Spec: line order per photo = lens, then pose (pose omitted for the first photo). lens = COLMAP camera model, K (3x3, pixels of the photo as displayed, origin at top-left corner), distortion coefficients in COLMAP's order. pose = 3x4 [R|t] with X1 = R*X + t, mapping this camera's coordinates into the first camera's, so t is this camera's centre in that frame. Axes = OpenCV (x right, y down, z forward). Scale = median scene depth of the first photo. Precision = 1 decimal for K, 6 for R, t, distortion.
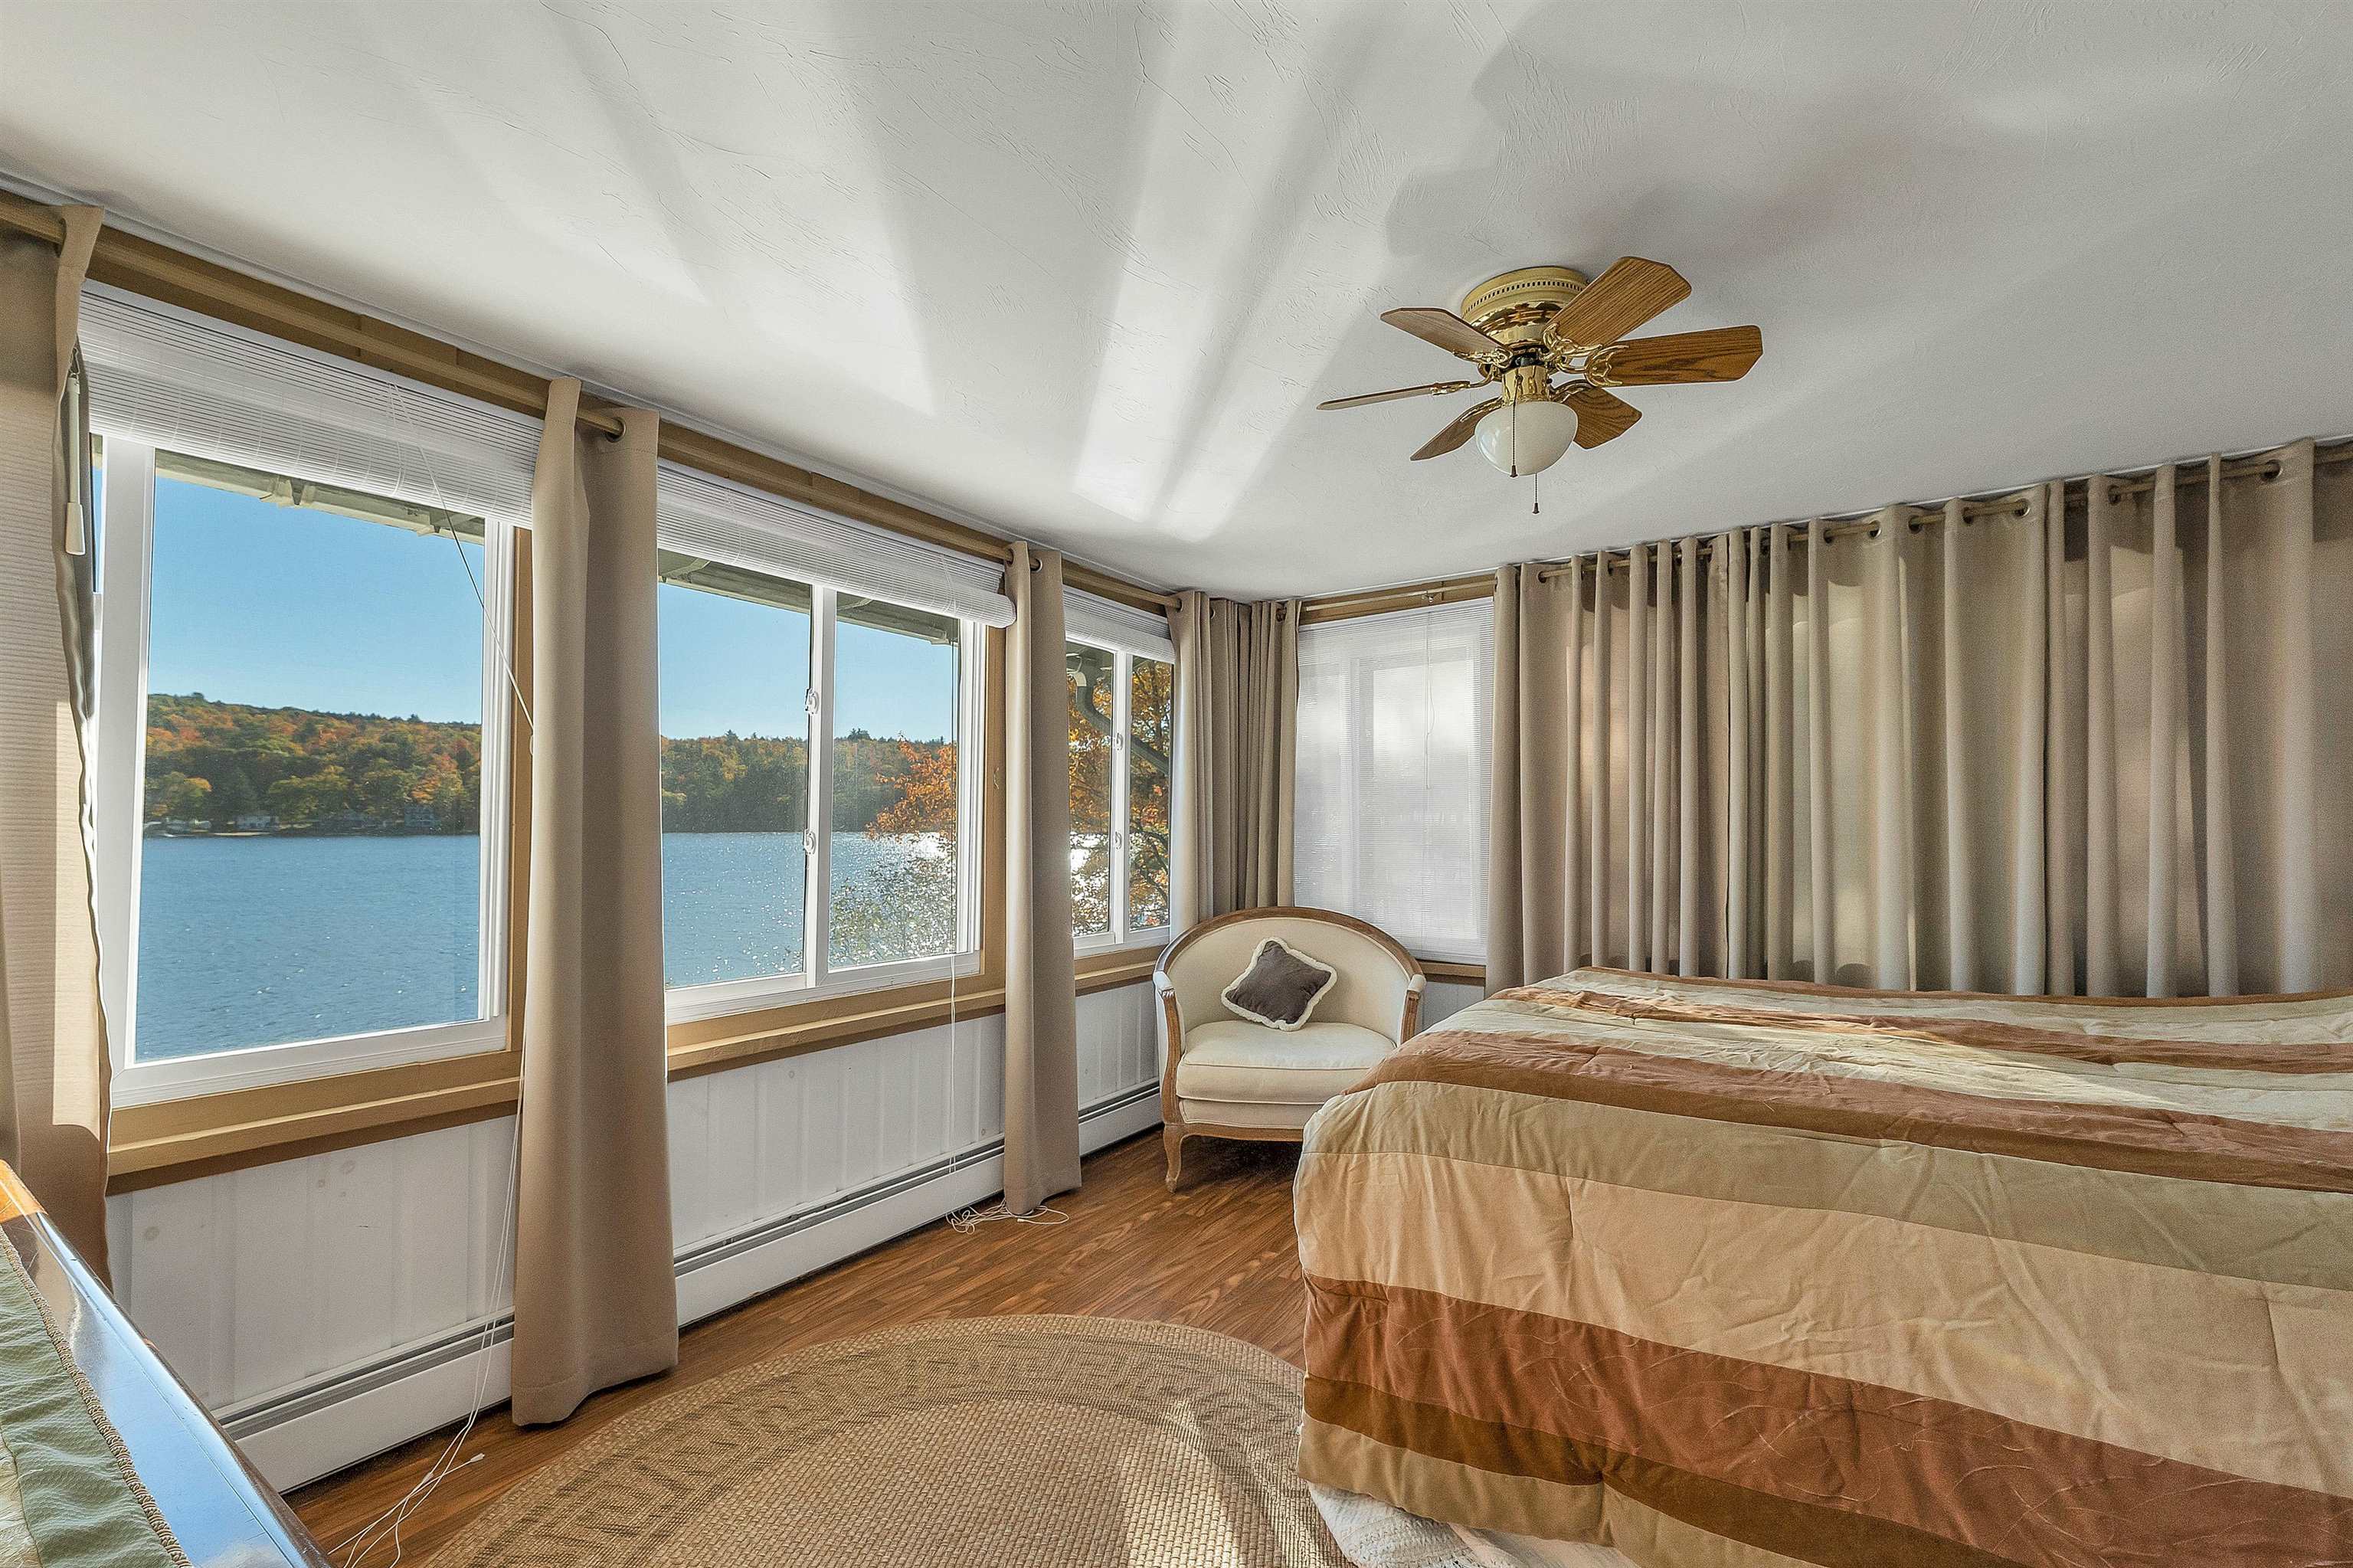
lens RADIAL K [[1012.3, 0, 1182.2], [0, 1012.3, 826.3], [0, 0, 1]] dist [-0.003576, -0.000373]
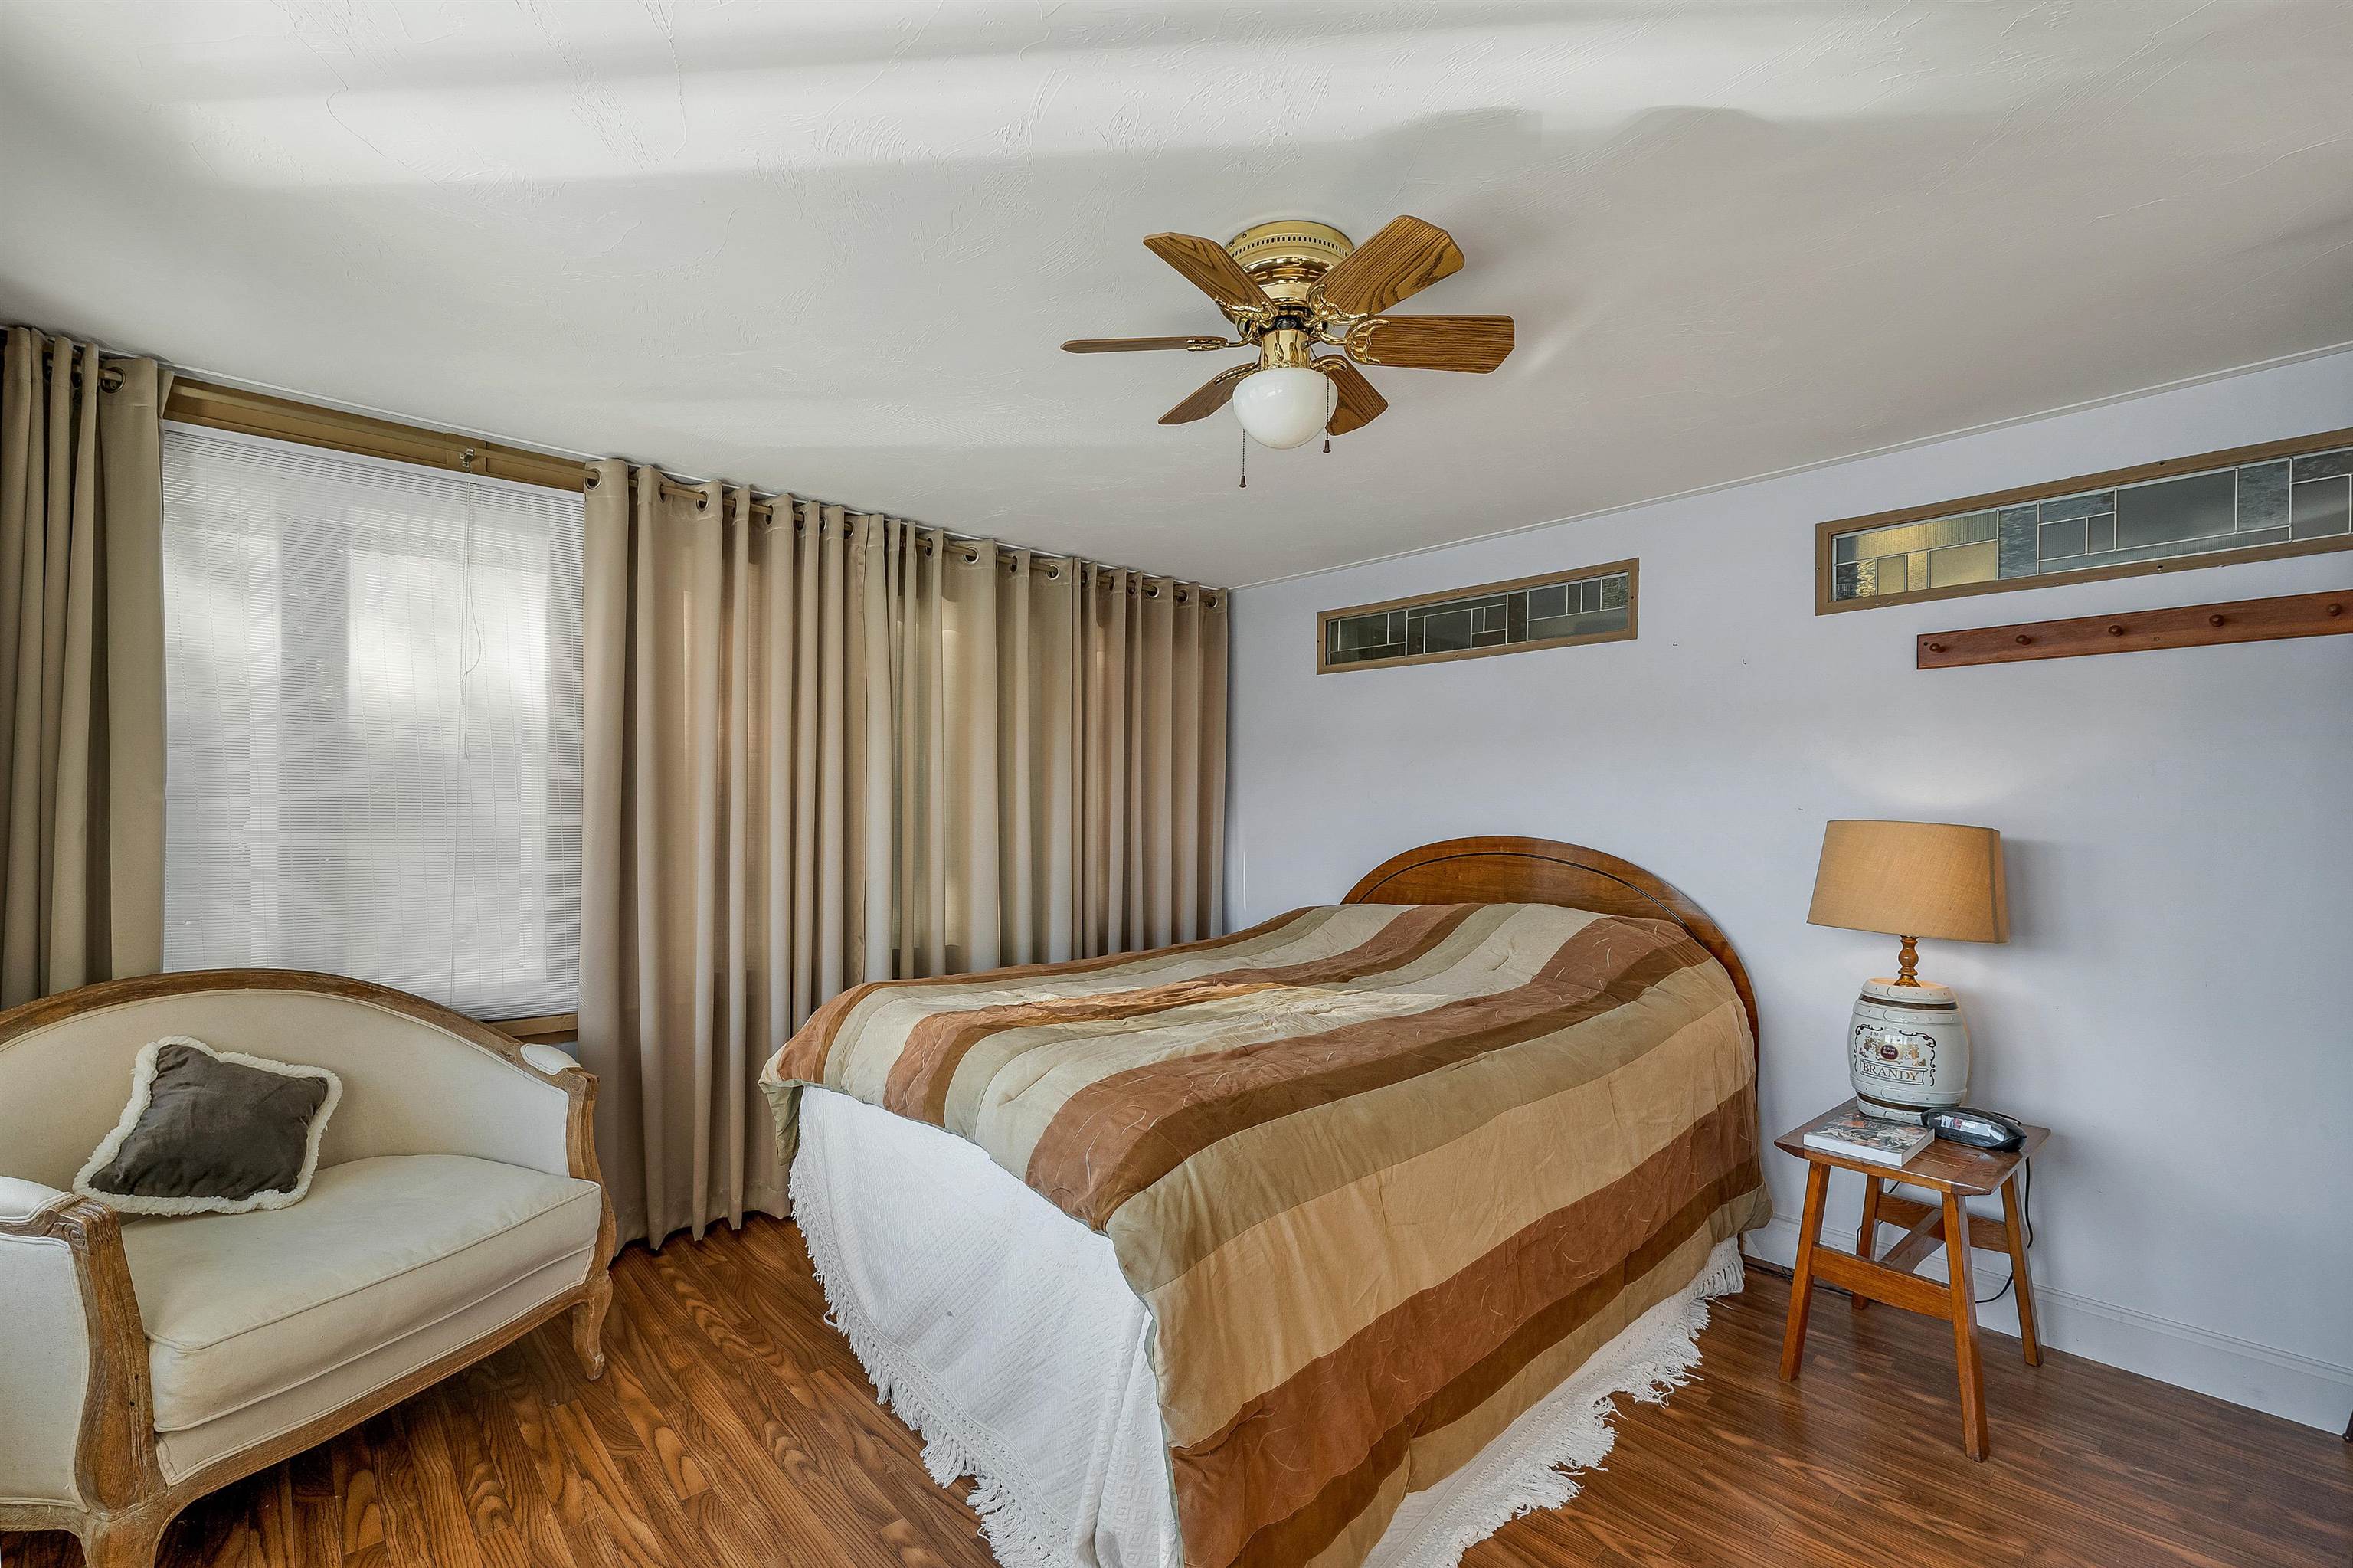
lens RADIAL K [[1012.3, 0, 1182.2], [0, 1012.3, 826.3], [0, 0, 1]] dist [-0.003576, -0.000373]
pose [[0.227182, -0.000782, 0.973852, -0.319440], [-0.010591, 0.999939, 0.003273, -0.000270], [-0.973795, -0.011057, 0.227159, 0.470352]]
